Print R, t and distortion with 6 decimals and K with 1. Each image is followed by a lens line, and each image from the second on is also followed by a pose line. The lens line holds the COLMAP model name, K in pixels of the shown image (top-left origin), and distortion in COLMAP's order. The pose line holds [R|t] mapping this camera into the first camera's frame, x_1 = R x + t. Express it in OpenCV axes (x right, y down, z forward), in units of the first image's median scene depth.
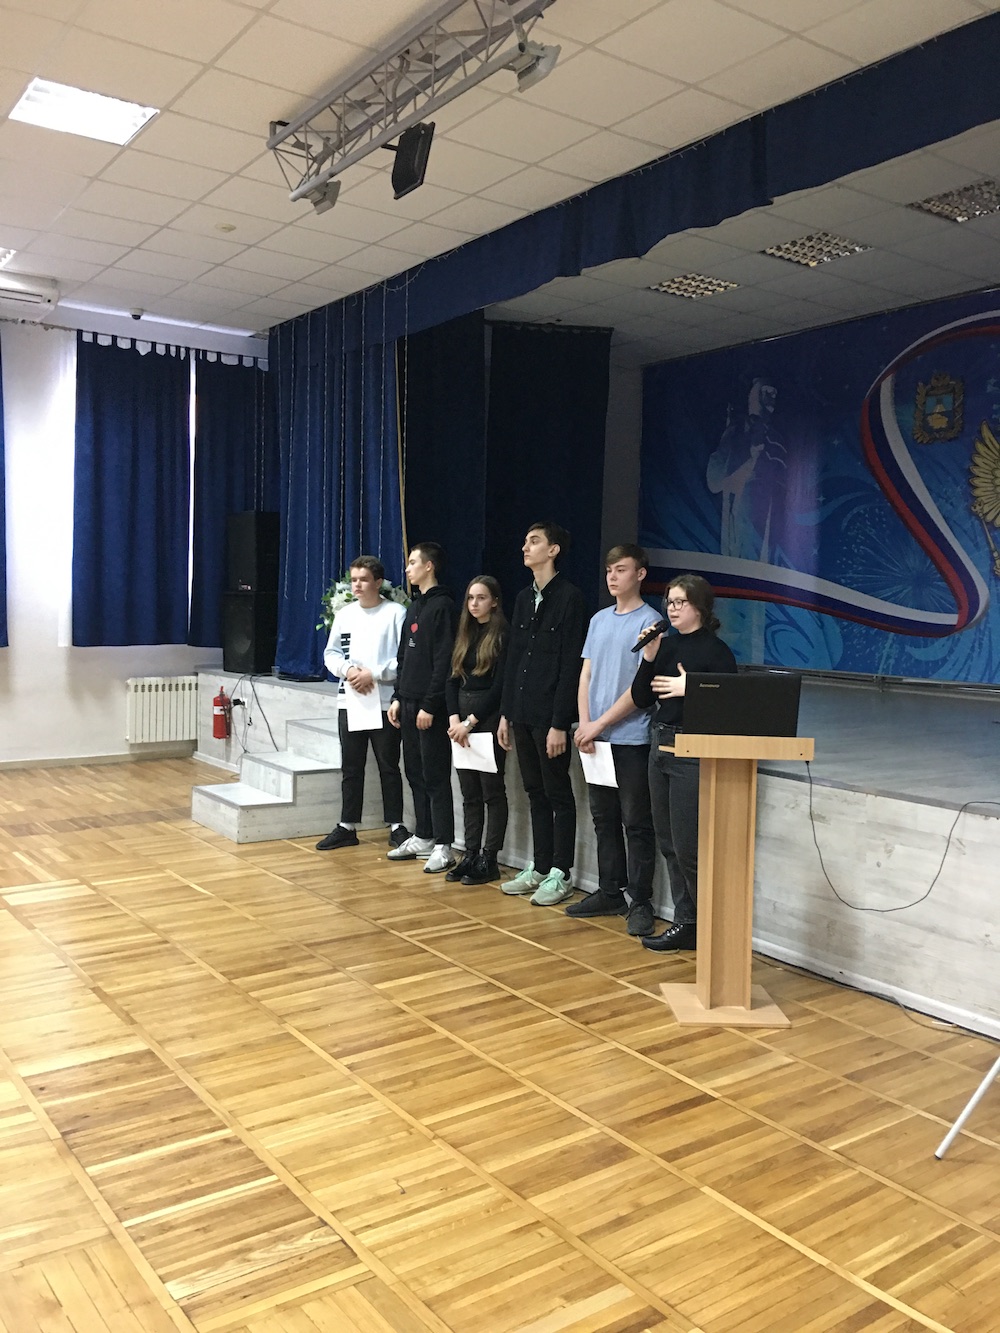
lens RADIAL K [[1131.6, 0, 503.7], [0, 1131.6, 660.5], [0, 0, 1]] dist [0.112044, -0.193930]
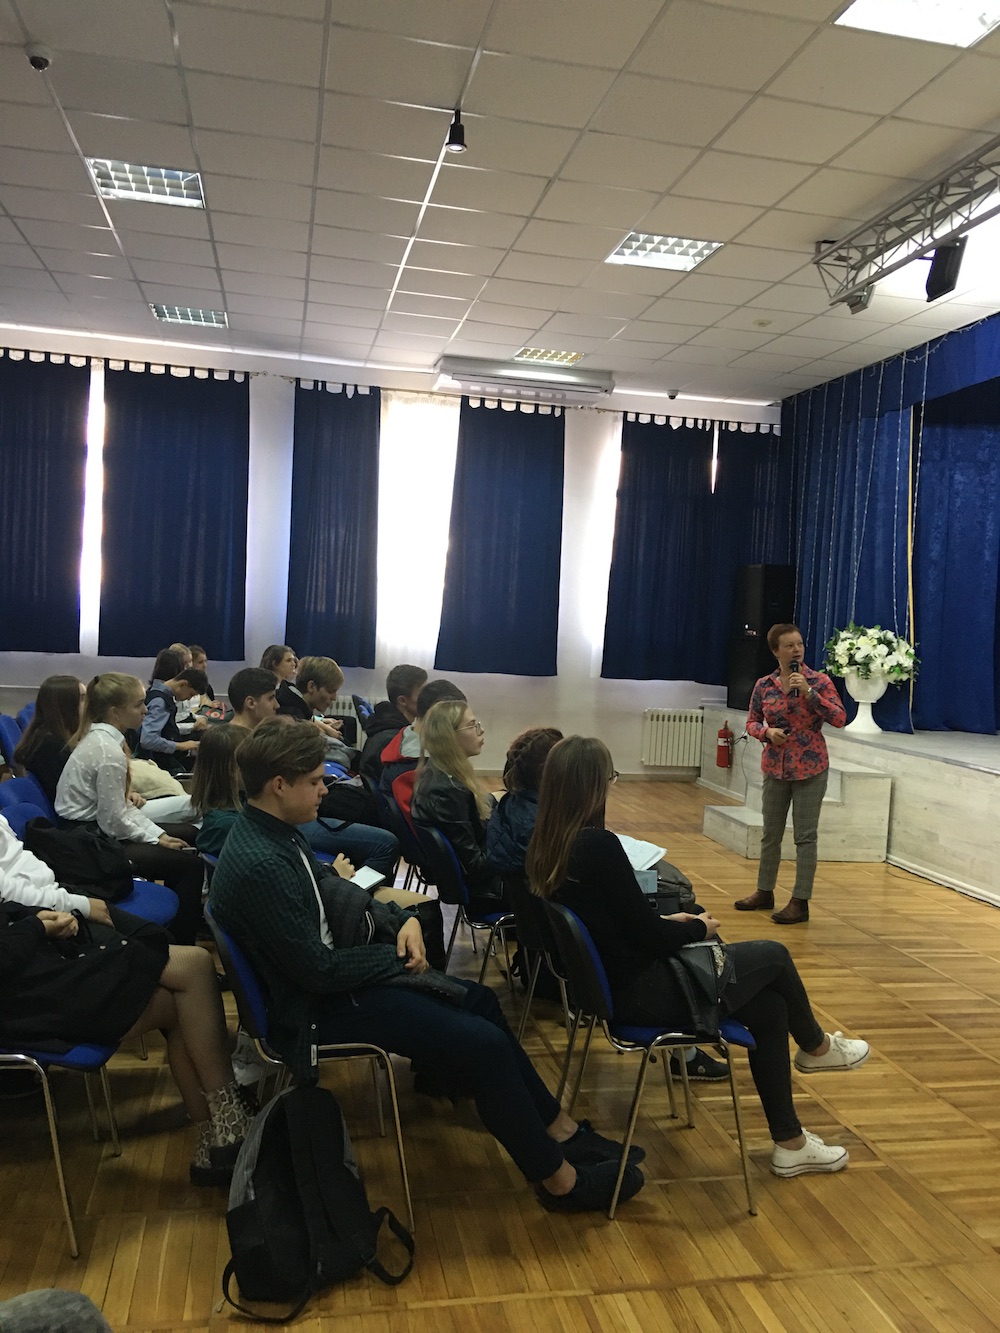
lens RADIAL K [[1131.6, 0, 503.7], [0, 1131.6, 660.5], [0, 0, 1]] dist [0.112044, -0.193930]
pose [[0.915528, 0.042461, -0.400008, -0.007453], [-0.056709, 0.998106, -0.023843, 0.004462], [0.398238, 0.044513, 0.916201, -0.179106]]
